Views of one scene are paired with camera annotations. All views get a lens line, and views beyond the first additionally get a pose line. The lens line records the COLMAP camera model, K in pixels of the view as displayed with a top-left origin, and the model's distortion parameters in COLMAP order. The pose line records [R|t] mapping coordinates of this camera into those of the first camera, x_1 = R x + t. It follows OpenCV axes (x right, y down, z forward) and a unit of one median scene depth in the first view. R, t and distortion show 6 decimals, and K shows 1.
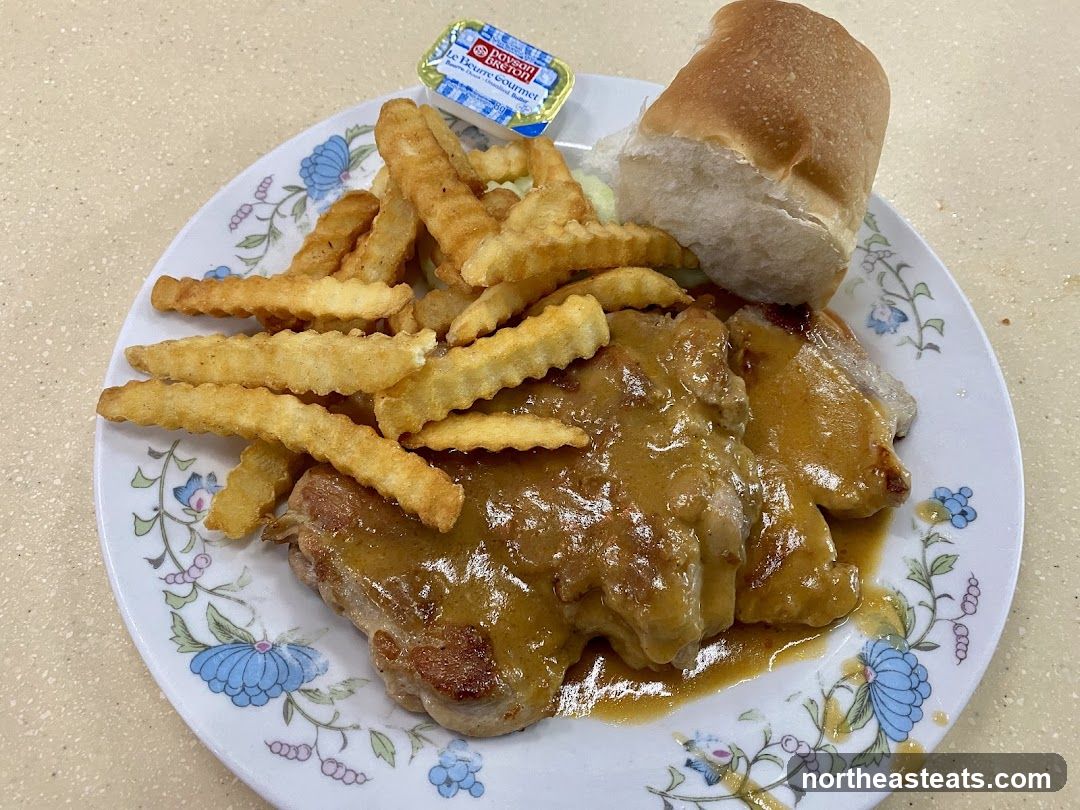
lens RADIAL K [[880.4, 0, 540.0], [0, 880.4, 405.0], [0, 0, 1]] dist [-0.003718, -0.006622]
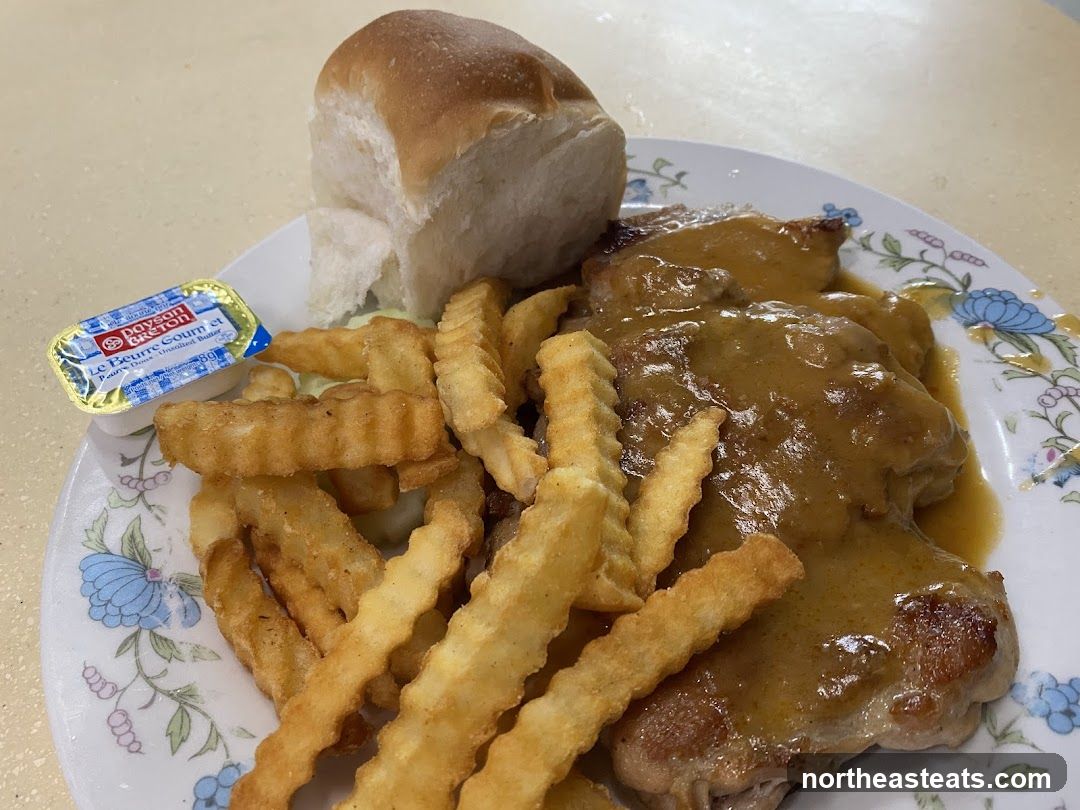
lens RADIAL K [[880.4, 0, 540.0], [0, 880.4, 405.0], [0, 0, 1]] dist [-0.003718, -0.006622]
pose [[0.402236, -0.726007, 0.557782, -0.474310], [0.833080, 0.542921, 0.105901, -0.191352], [-0.379717, 0.422079, 0.823204, 0.343619]]
